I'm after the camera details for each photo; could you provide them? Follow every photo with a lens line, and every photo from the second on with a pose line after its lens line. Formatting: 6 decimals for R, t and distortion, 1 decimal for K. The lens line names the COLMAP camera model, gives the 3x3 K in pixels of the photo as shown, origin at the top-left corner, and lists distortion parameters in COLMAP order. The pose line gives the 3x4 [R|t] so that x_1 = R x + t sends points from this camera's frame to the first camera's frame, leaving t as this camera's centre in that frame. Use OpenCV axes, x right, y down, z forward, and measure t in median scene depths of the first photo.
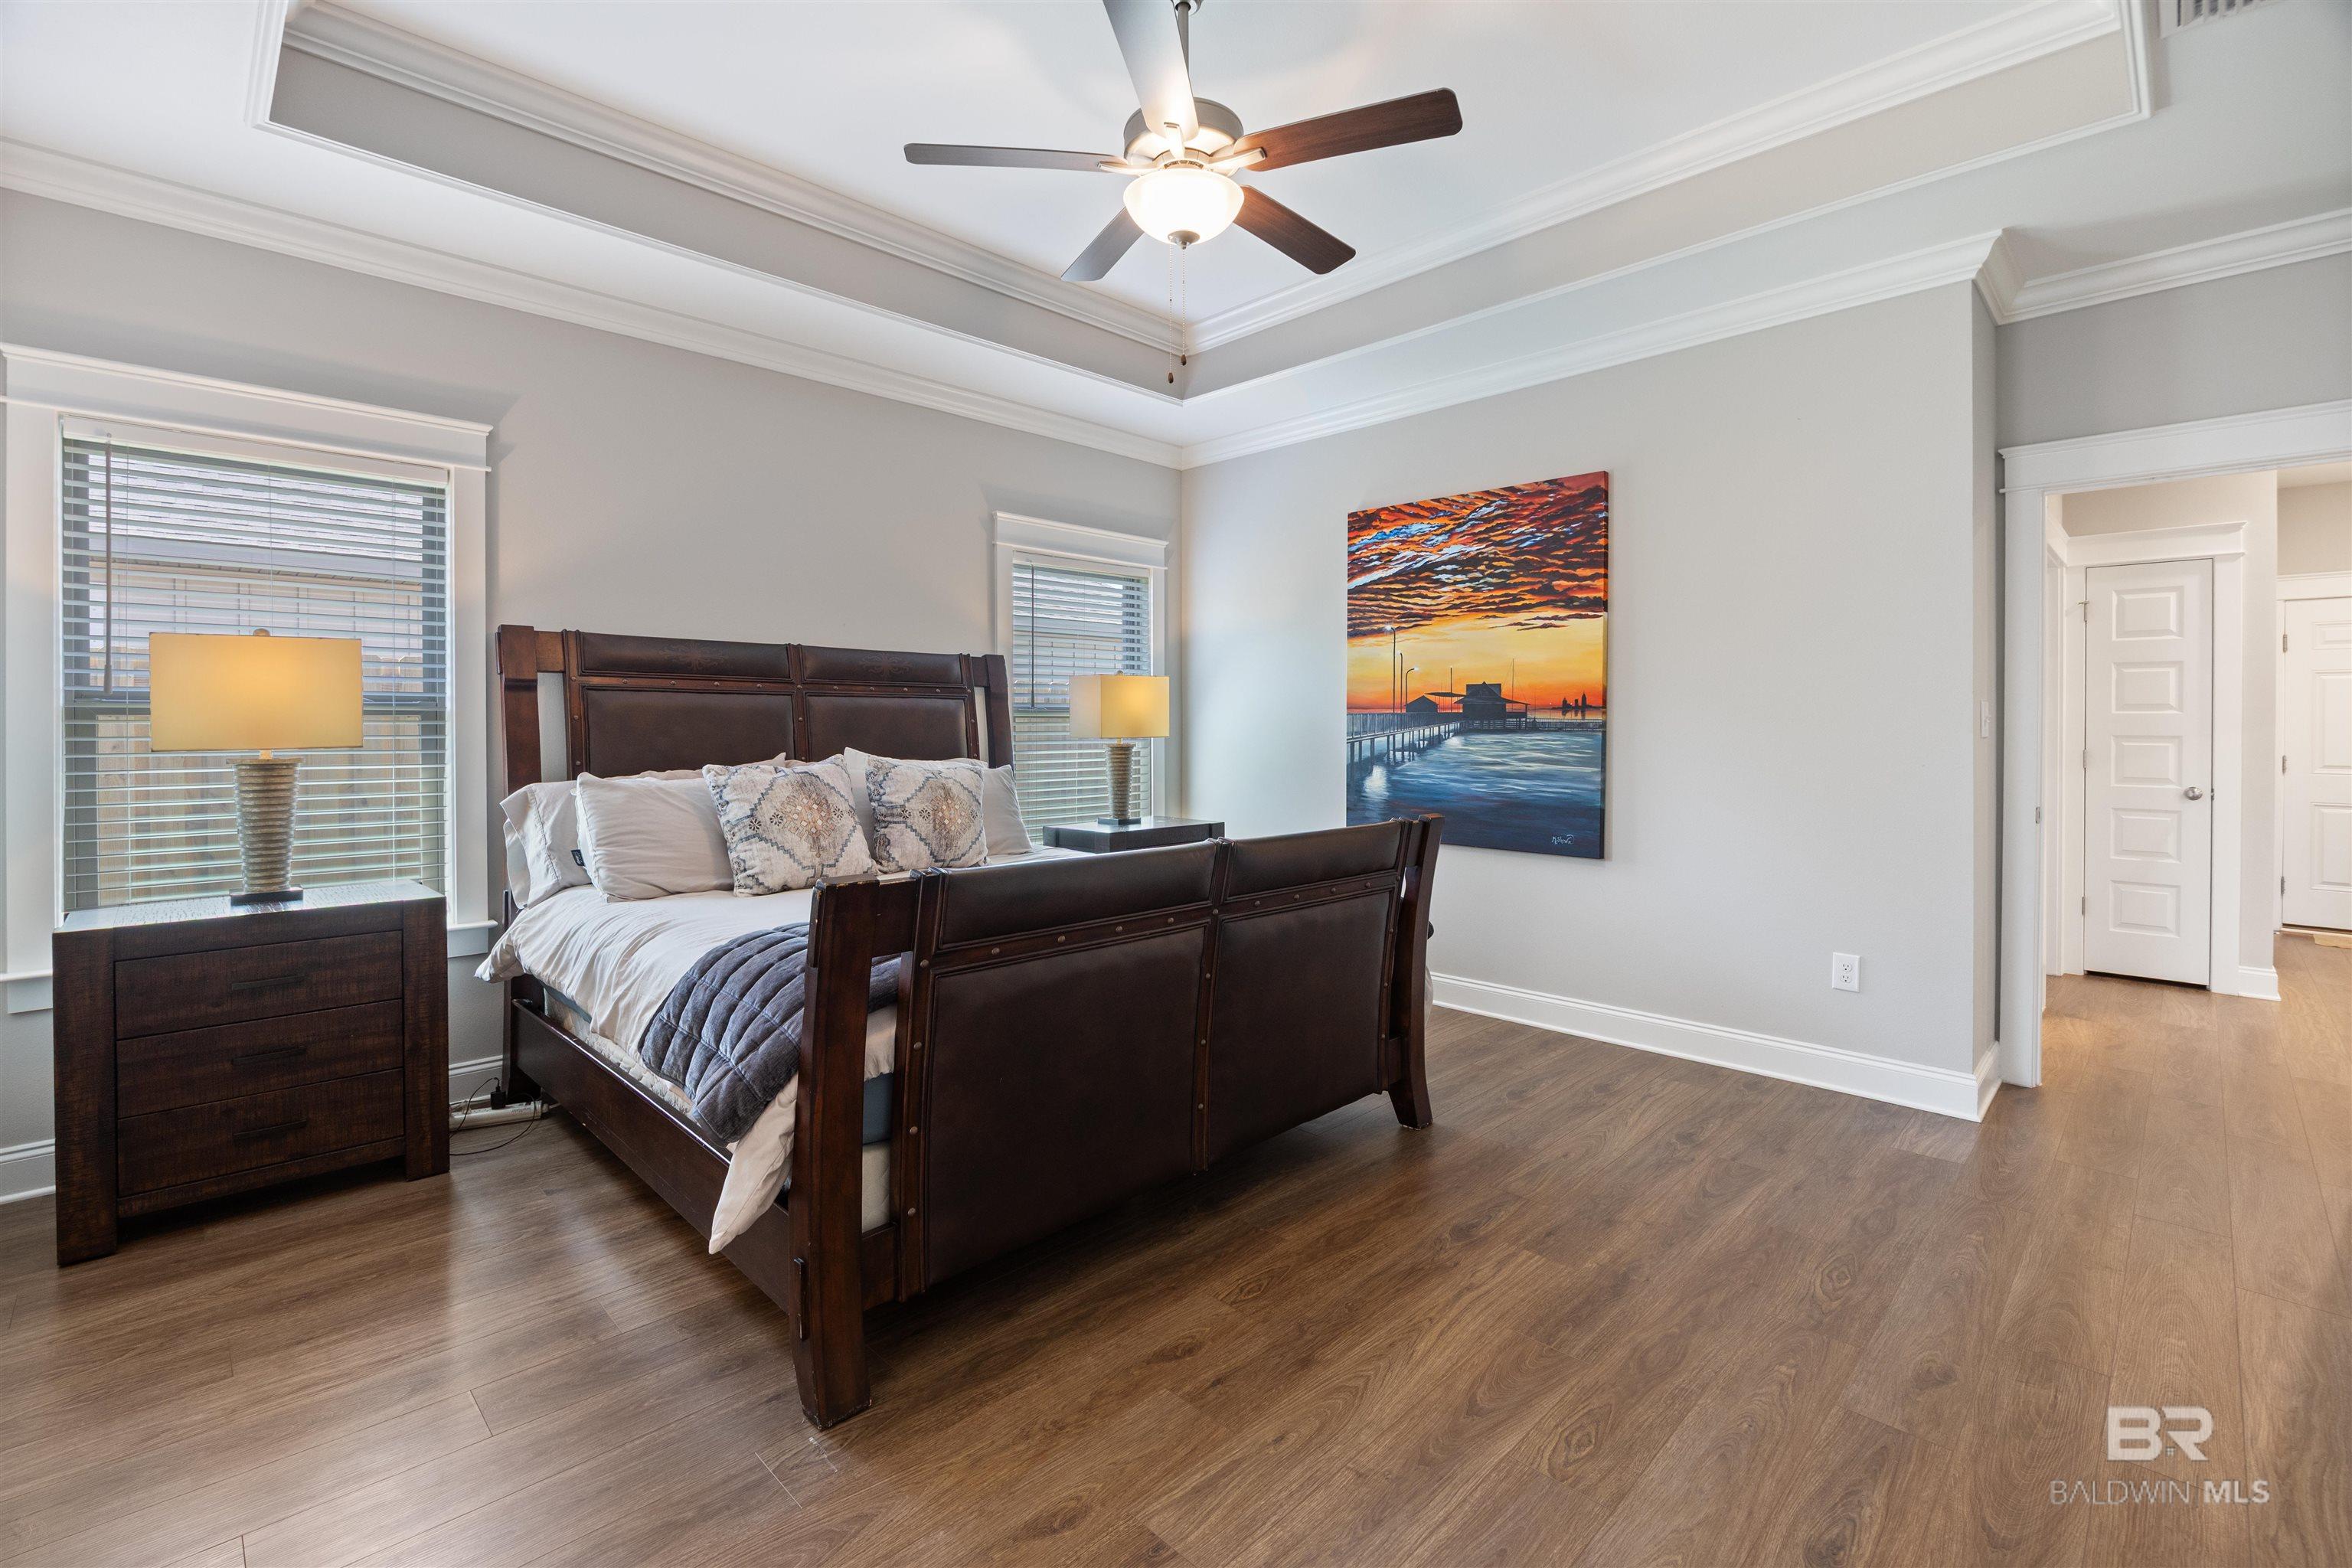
lens RADIAL K [[1048.7, 0, 1175.7], [0, 1048.7, 731.7], [0, 0, 1]] dist [-0.011419, 0.000076]
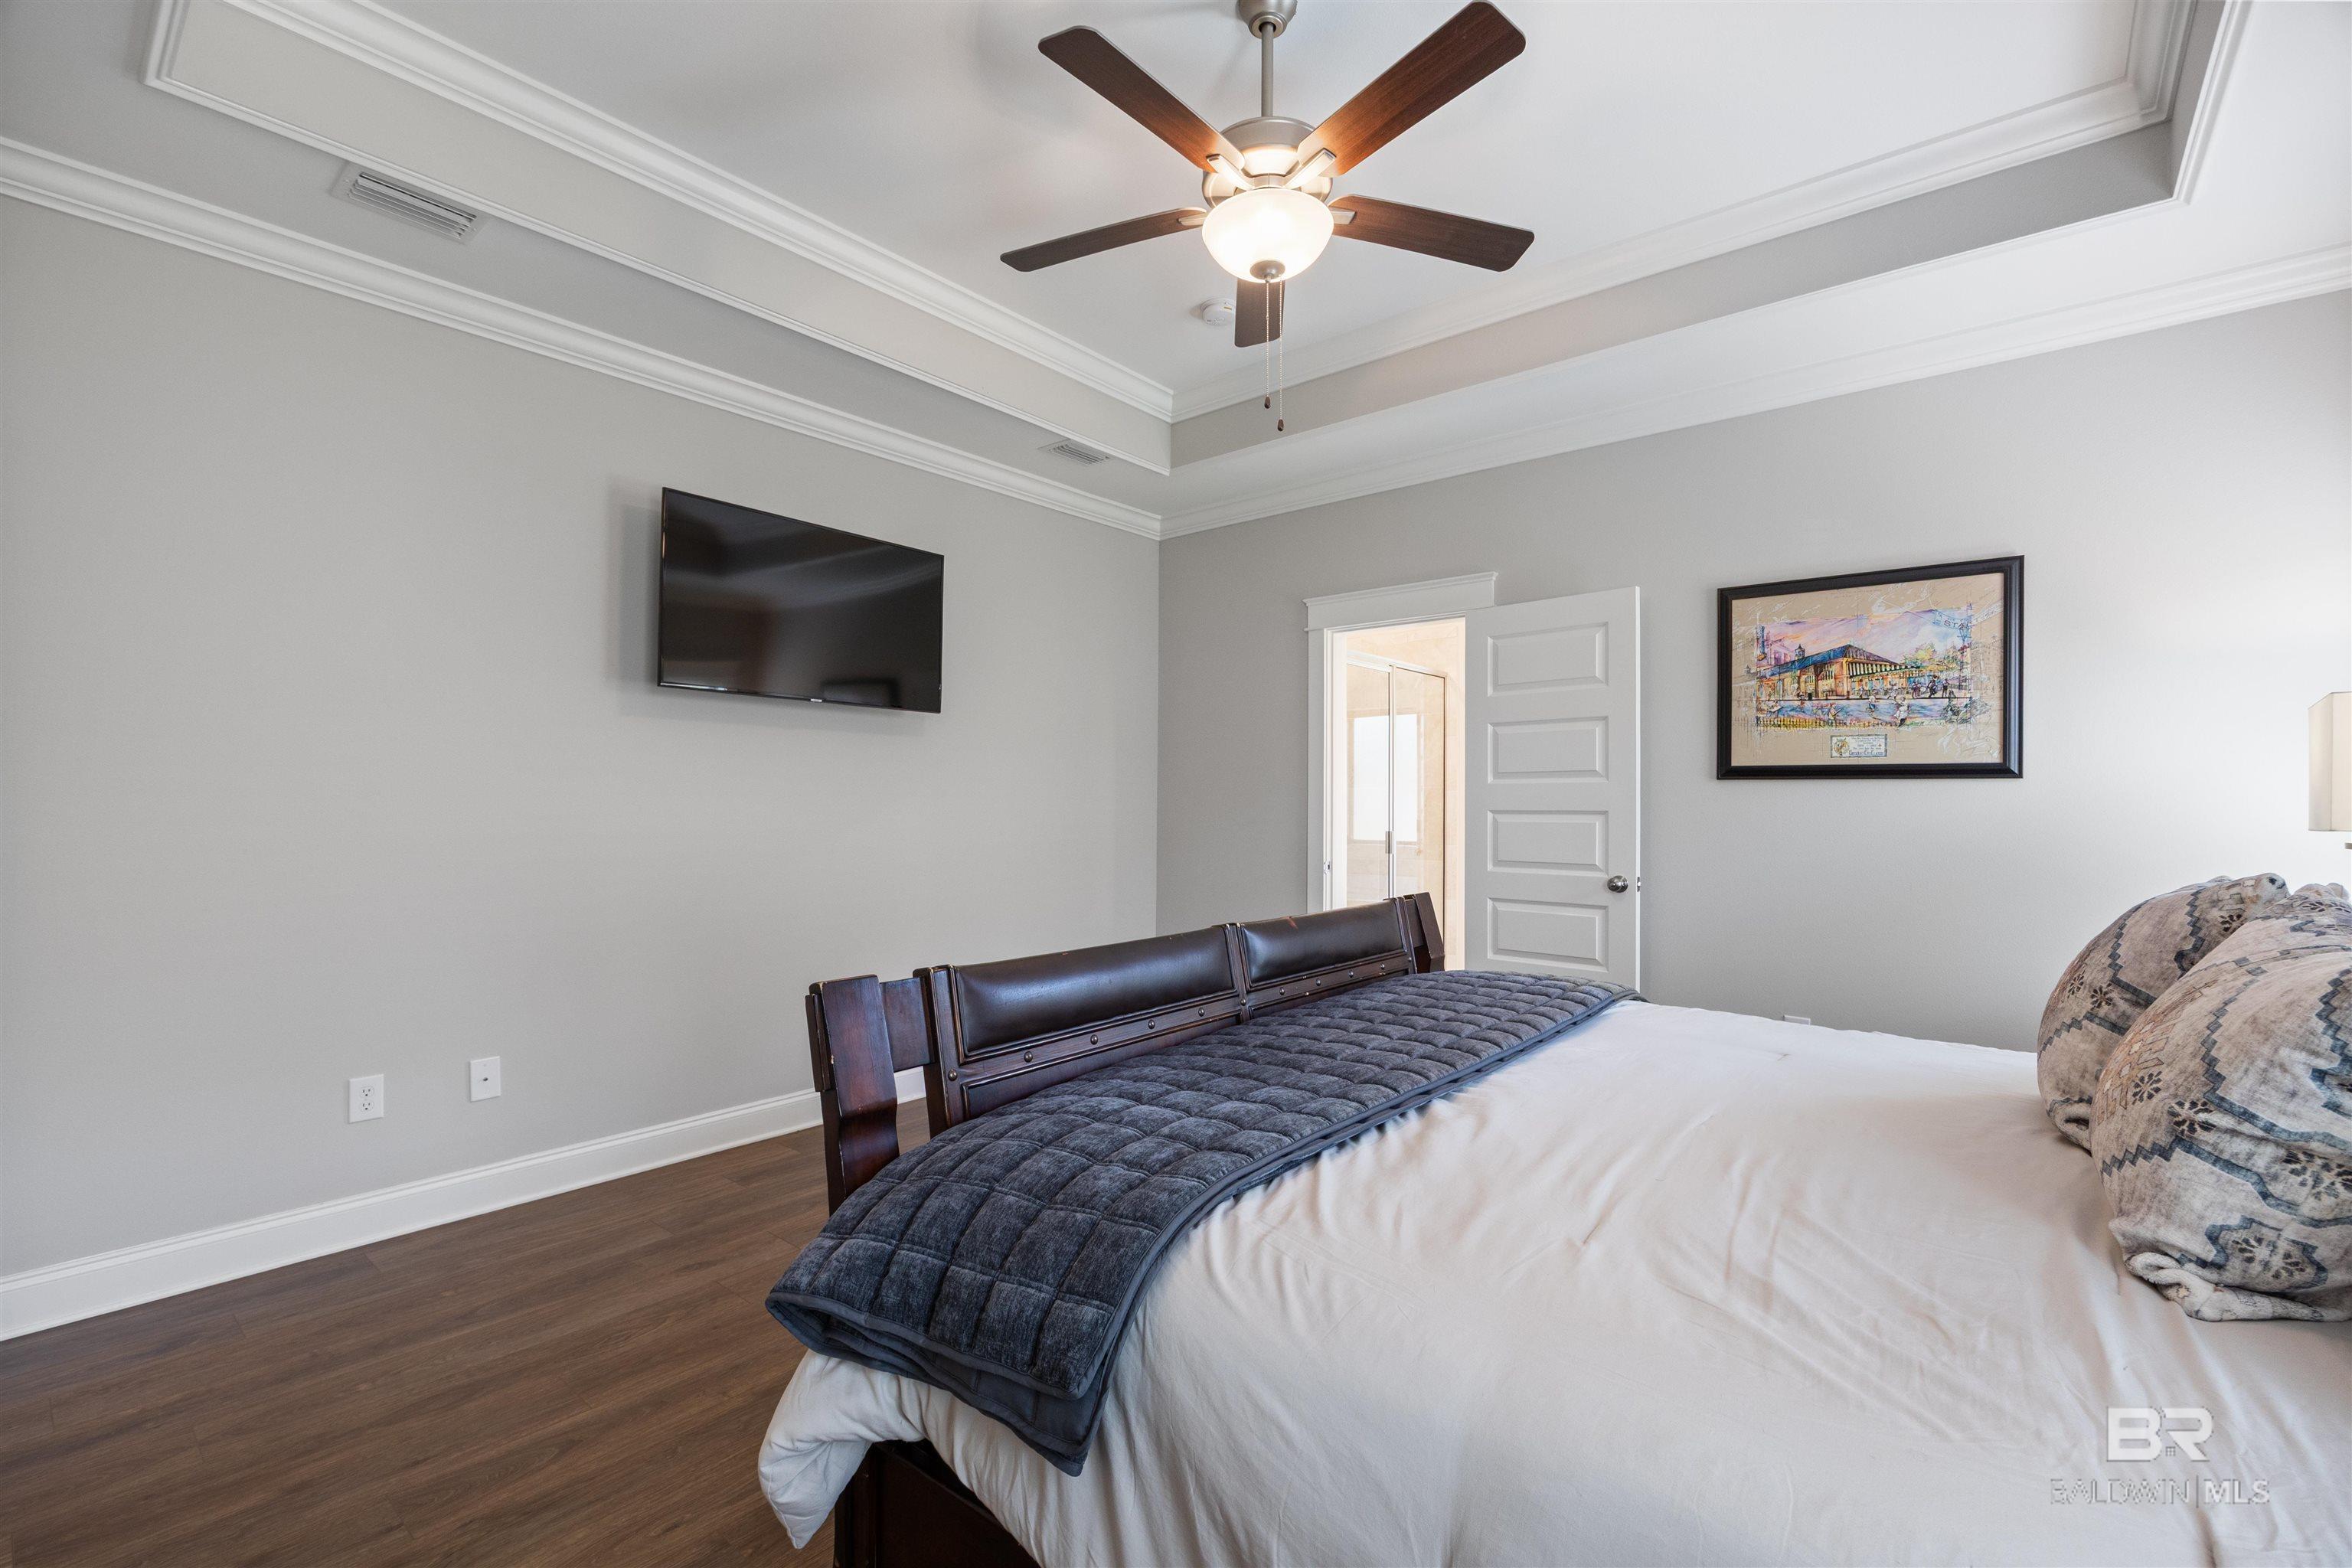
lens RADIAL K [[1016.8, 0, 1176.1], [0, 1016.8, 792.0], [0, 0, 1]] dist [-0.007510, 0.000129]
pose [[-0.995586, -0.003713, -0.093776, 0.132233], [-0.003249, 0.999982, -0.005099, -0.007633], [0.093793, -0.004771, -0.995580, 1.467902]]
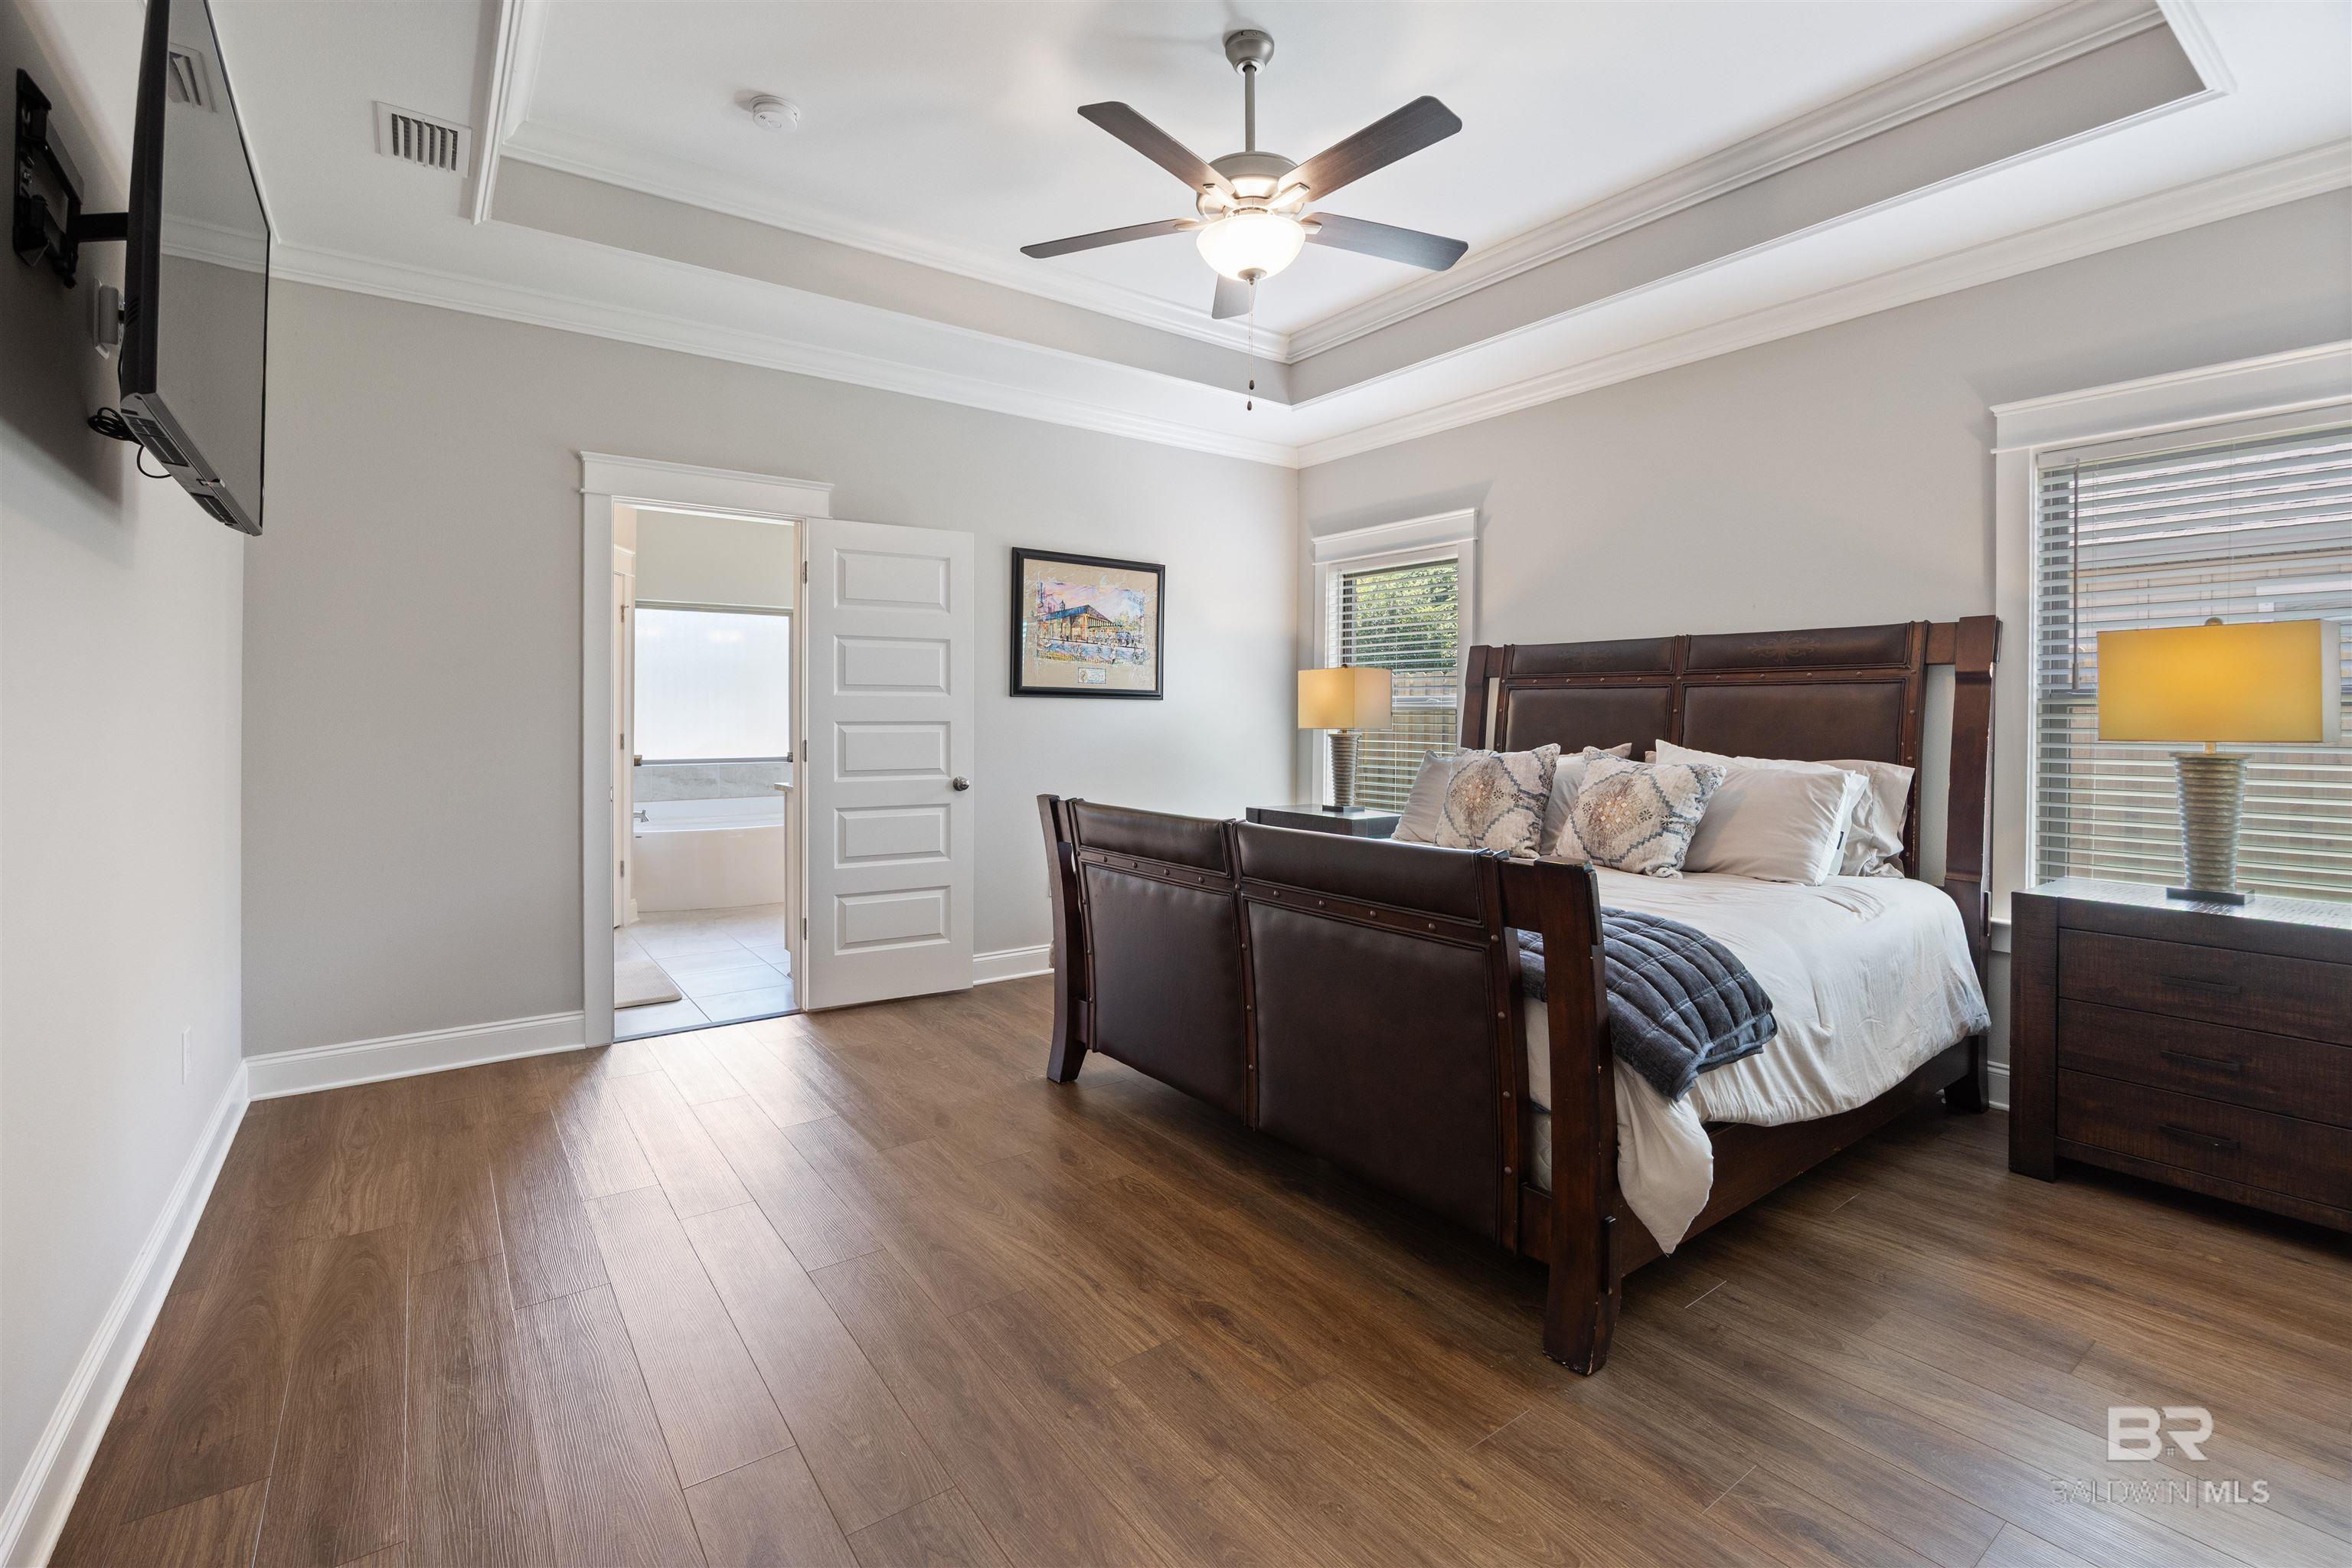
lens RADIAL K [[1024.1, 0, 1162.3], [0, 1024.1, 731.8], [0, 0, 1]] dist [-0.027495, 0.000136]
pose [[-0.153851, 0.015368, -0.987974, 0.839883], [-0.008435, 0.999822, 0.016866, -0.005231], [0.988058, 0.010928, -0.153694, 0.834106]]
